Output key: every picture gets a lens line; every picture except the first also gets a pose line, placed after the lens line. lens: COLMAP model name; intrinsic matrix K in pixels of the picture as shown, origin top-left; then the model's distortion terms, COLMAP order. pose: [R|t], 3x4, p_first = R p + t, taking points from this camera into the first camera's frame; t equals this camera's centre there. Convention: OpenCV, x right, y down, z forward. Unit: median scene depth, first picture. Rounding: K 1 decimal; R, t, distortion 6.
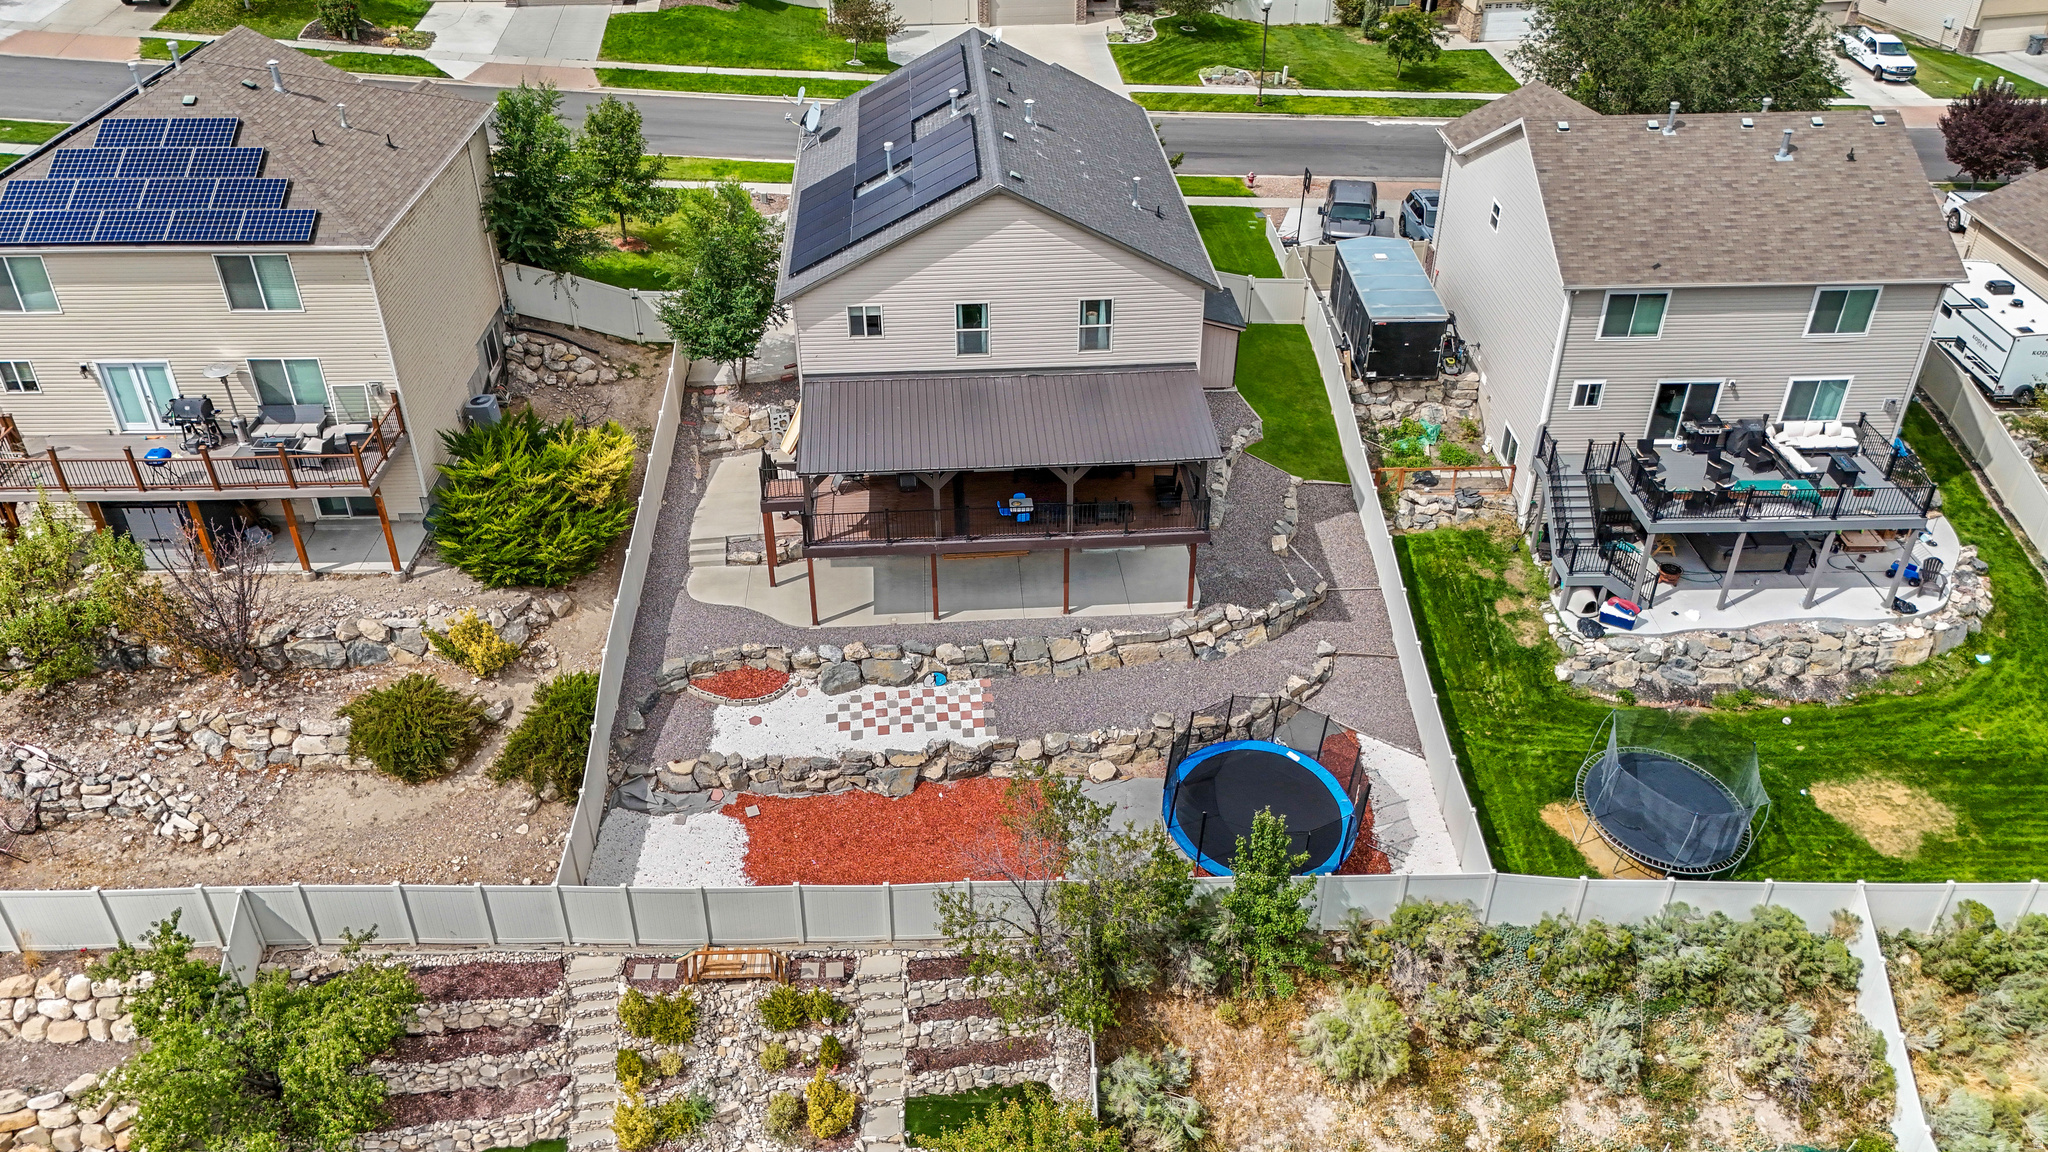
lens RADIAL K [[1548.1, 0, 1024.0], [0, 1548.1, 576.0], [0, 0, 1]] dist [0.047791, -0.002445]
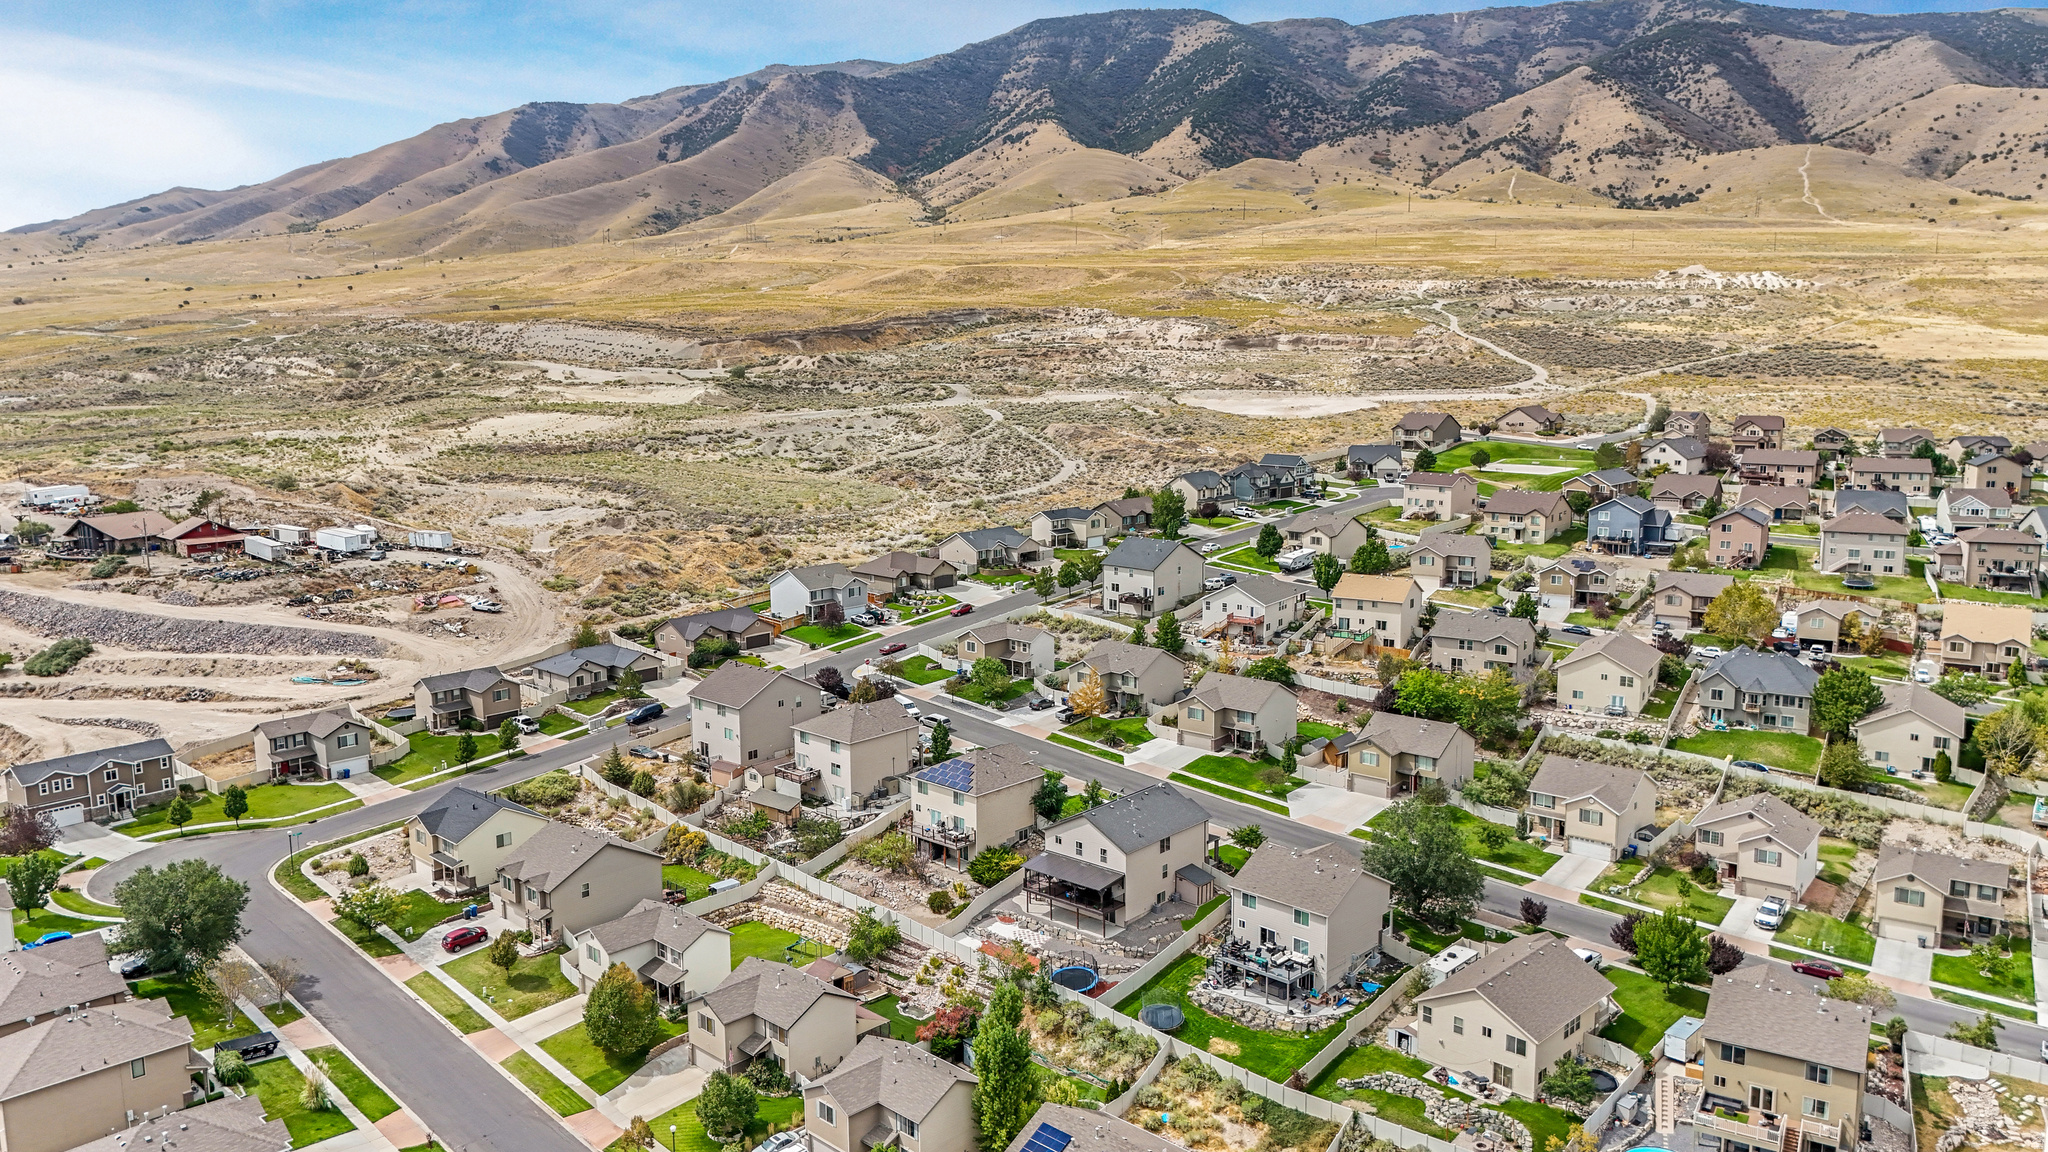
lens RADIAL K [[1548.1, 0, 1024.0], [0, 1548.1, 576.0], [0, 0, 1]] dist [0.047791, -0.002445]
pose [[0.698968, 0.114794, -0.705880, 2.564776], [-0.396107, 0.883945, -0.248476, 0.263032], [0.595436, 0.453281, 0.663320, -2.011124]]
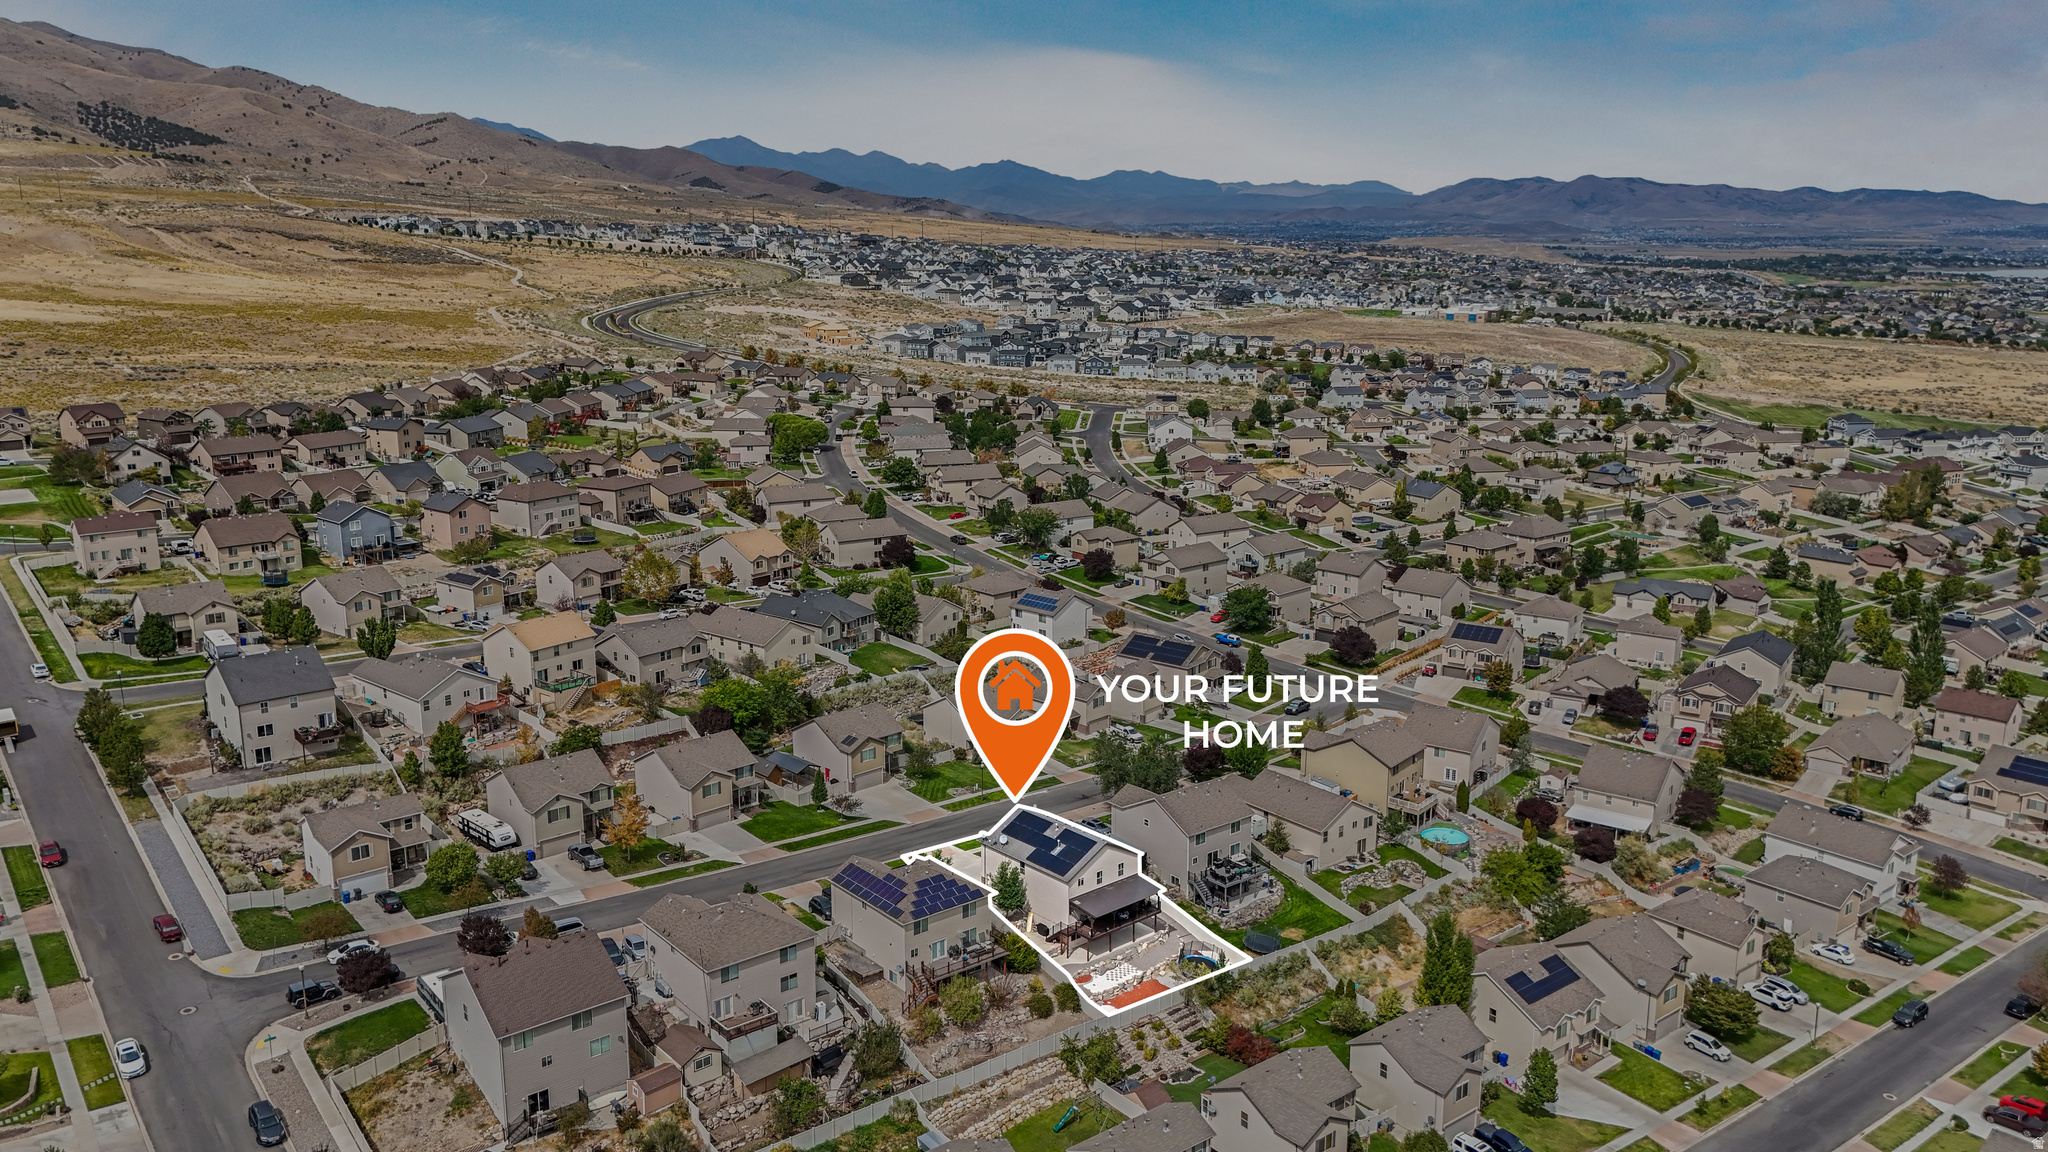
lens RADIAL K [[1548.1, 0, 1024.0], [0, 1548.1, 576.0], [0, 0, 1]] dist [0.047791, -0.002445]
pose [[0.793630, -0.132508, 0.593795, -2.535168], [0.340540, 0.905532, -0.253071, 0.089778], [-0.504166, 0.403055, 0.763782, -2.378859]]
